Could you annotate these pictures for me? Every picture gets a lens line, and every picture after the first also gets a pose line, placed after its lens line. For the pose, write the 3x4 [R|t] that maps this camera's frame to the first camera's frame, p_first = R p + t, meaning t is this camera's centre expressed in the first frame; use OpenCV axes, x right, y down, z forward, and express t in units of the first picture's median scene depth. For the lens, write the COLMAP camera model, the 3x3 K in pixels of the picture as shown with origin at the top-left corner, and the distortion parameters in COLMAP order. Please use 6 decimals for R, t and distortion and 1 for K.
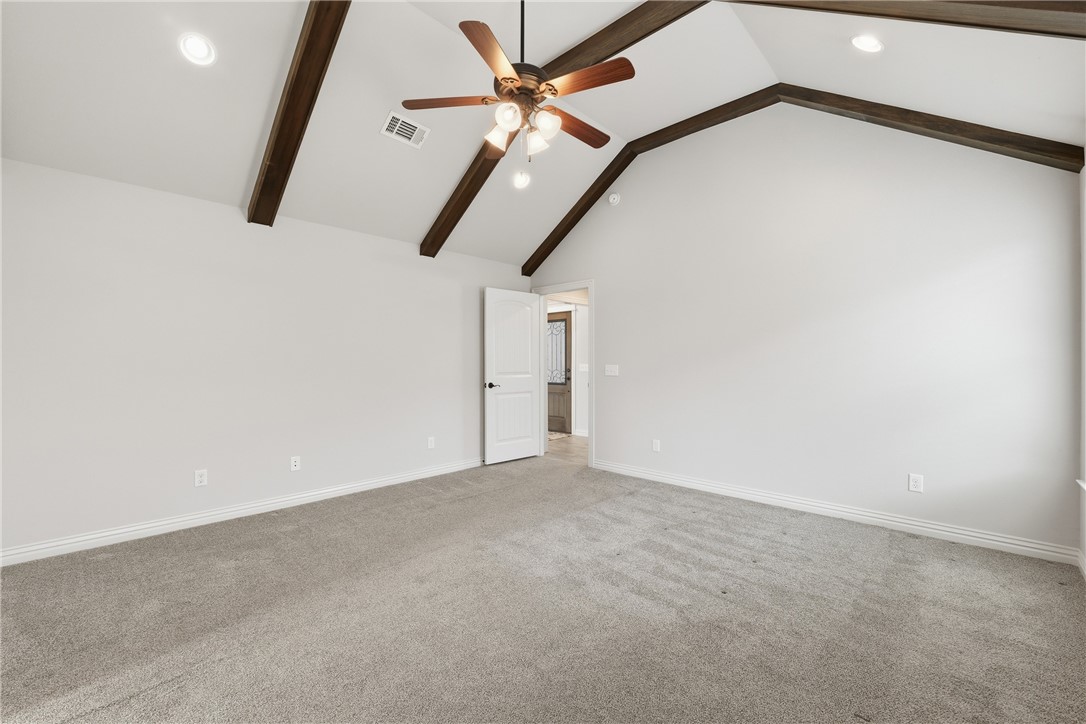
lens RADIAL K [[444.1, 0, 545.8], [0, 444.1, 365.6], [0, 0, 1]] dist [-0.014156, 0.001818]
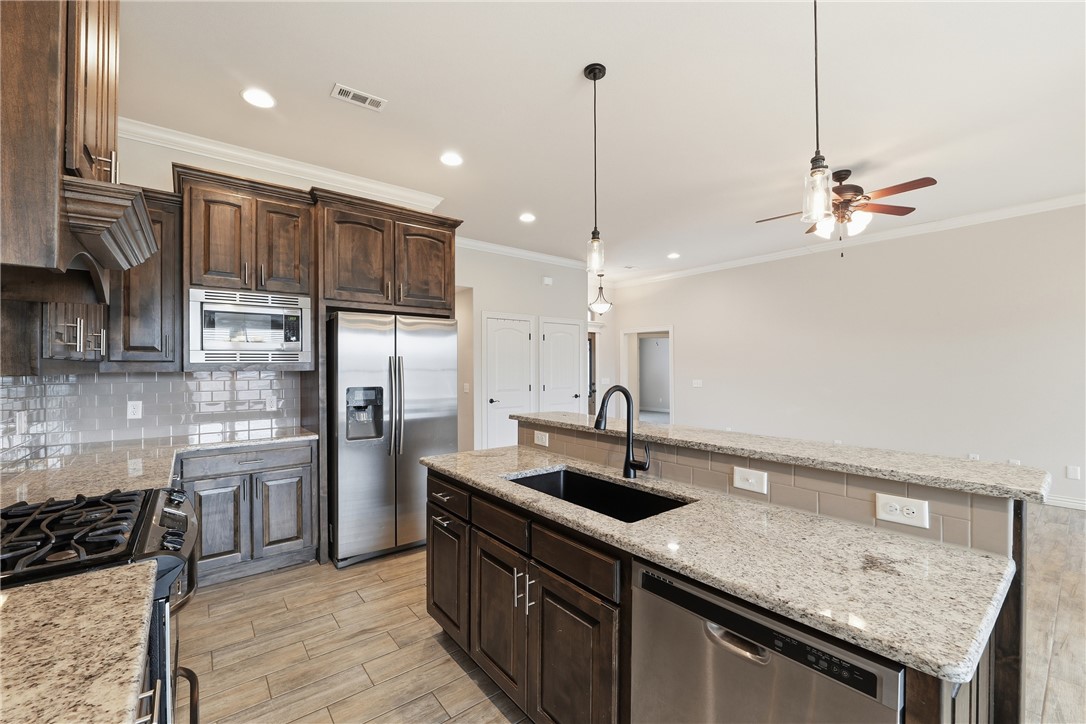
lens RADIAL K [[444.1, 0, 541.6], [0, 444.1, 364.3], [0, 0, 1]] dist [-0.014156, 0.001818]
pose [[0.132163, 0.007951, 0.991196, -1.098598], [-0.004872, 0.999961, -0.007371, -0.031253], [-0.991216, -0.003854, 0.132197, 0.975472]]
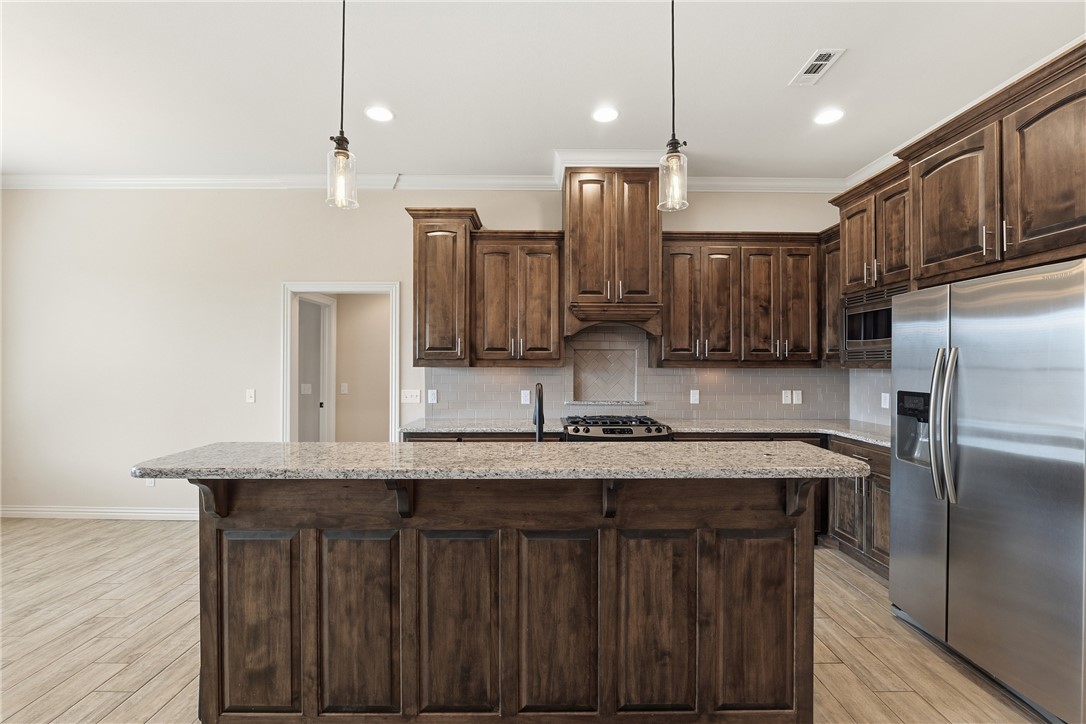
lens RADIAL K [[444.1, 0, 546.8], [0, 444.1, 362.4], [0, 0, 1]] dist [-0.014156, 0.001818]
pose [[0.701095, 0.001857, -0.713066, -0.671175], [0.000433, 0.999995, 0.003030, -0.033885], [0.713068, -0.002433, 0.701091, 0.802165]]
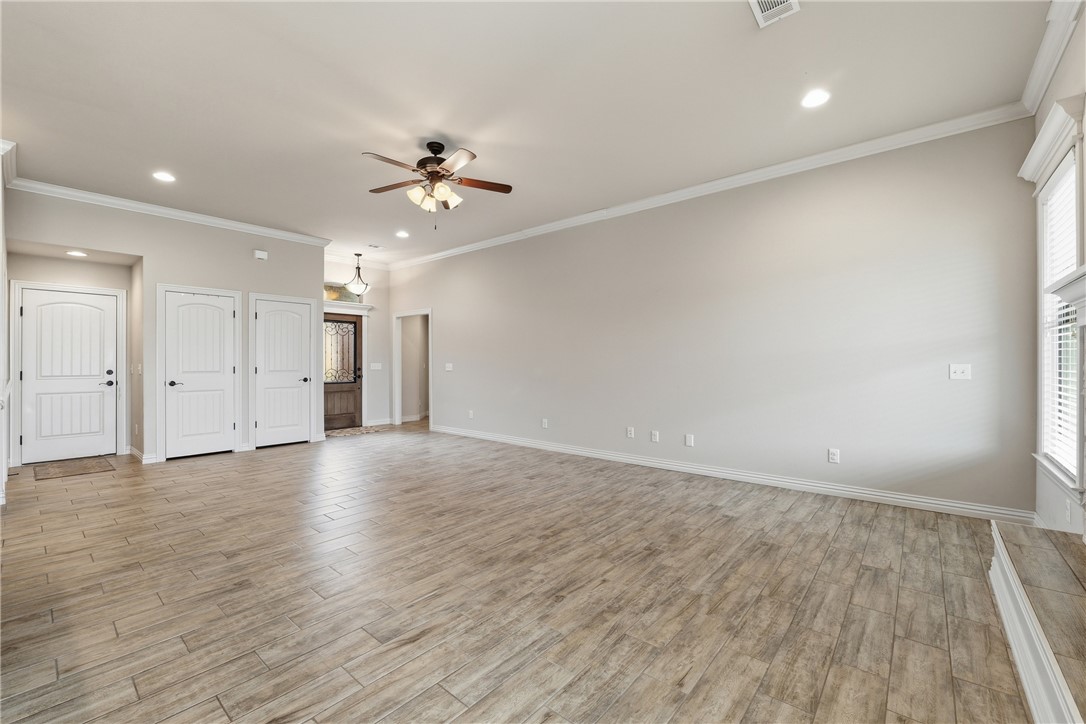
lens RADIAL K [[444.1, 0, 542.4], [0, 444.1, 359.1], [0, 0, 1]] dist [-0.014156, 0.001818]
pose [[-0.066501, 0.008475, 0.997750, -1.067685], [-0.006034, 0.999942, -0.008896, -0.007388], [-0.997768, -0.006612, -0.066446, 0.616153]]
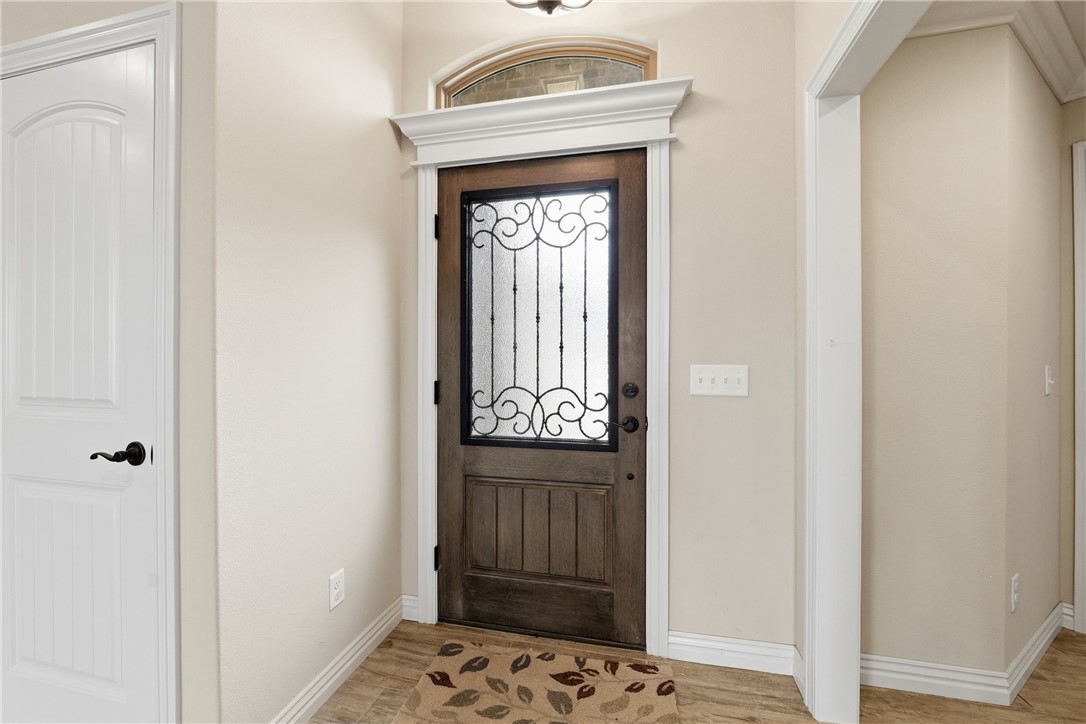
lens RADIAL K [[444.1, 0, 539.9], [0, 444.1, 362.6], [0, 0, 1]] dist [-0.014156, 0.001818]
pose [[0.854824, 0.001984, 0.518914, -0.117231], [-0.005503, 0.999971, 0.005243, -0.005936], [-0.518889, -0.007338, 0.854810, 0.813198]]
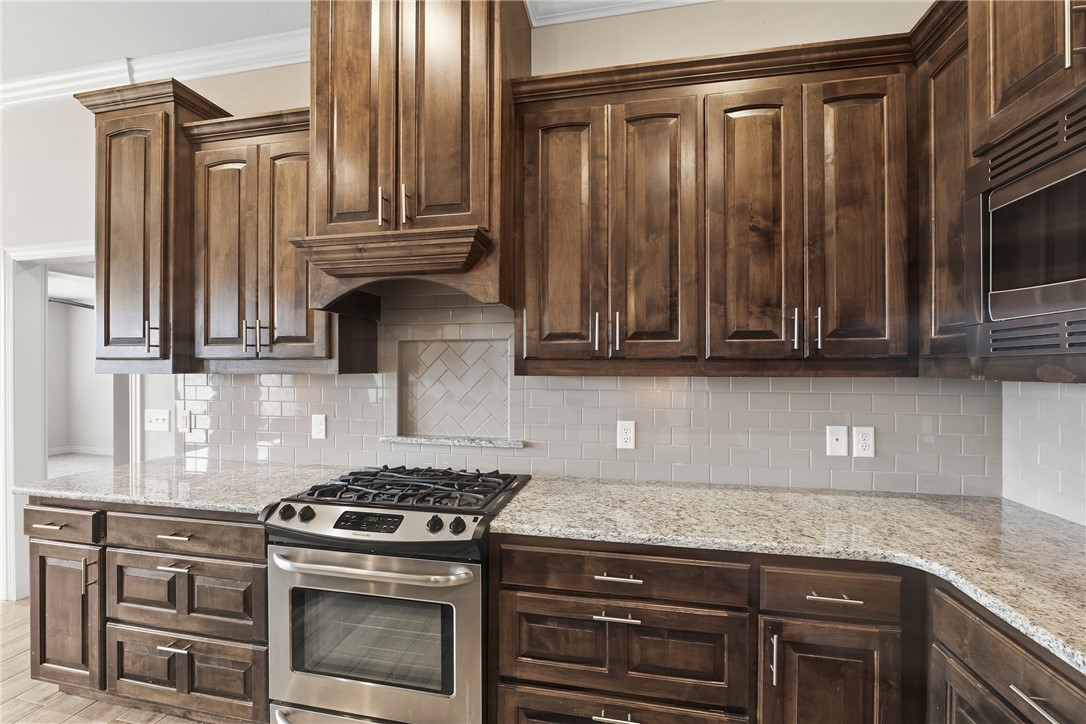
lens RADIAL K [[444.1, 0, 548.8], [0, 444.1, 371.3], [0, 0, 1]] dist [-0.014156, 0.001818]
pose [[0.541916, 0.006148, -0.840410, -0.732086], [0.002055, 0.999961, 0.008641, -0.030416], [0.840430, -0.006410, 0.541882, 1.119547]]
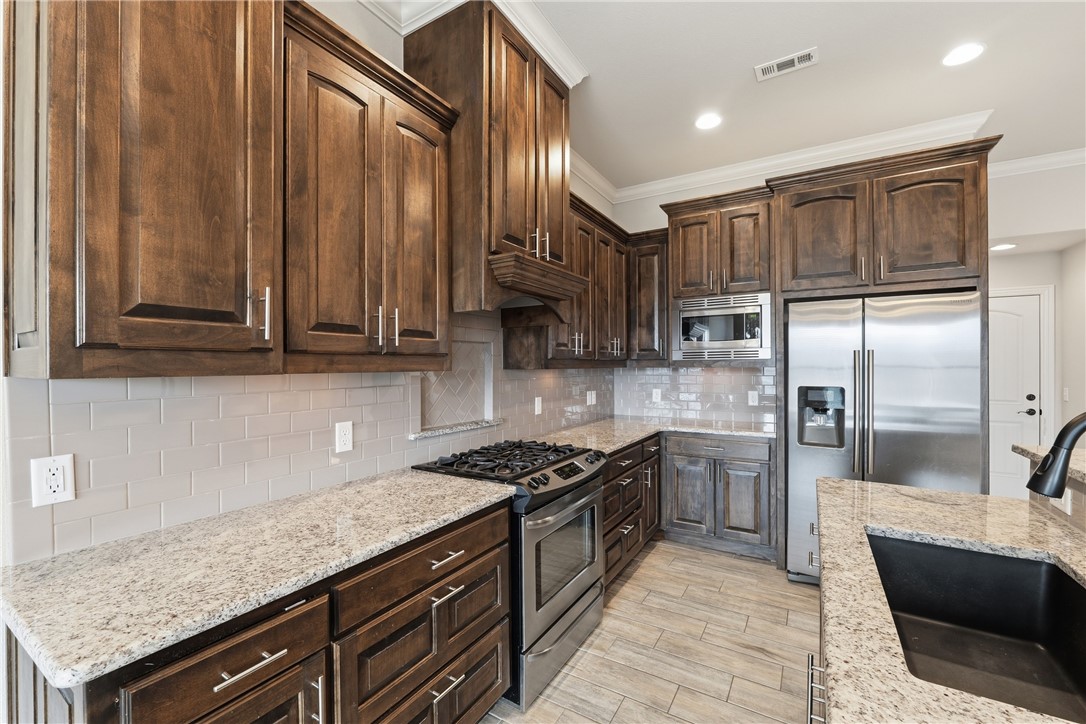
lens RADIAL K [[444.1, 0, 543.4], [0, 444.1, 365.3], [0, 0, 1]] dist [-0.014156, 0.001818]
pose [[0.975645, -0.000483, 0.219356, -1.007761], [-0.001220, 0.999970, 0.007629, -0.032032], [-0.219353, -0.007711, 0.975615, 0.893627]]
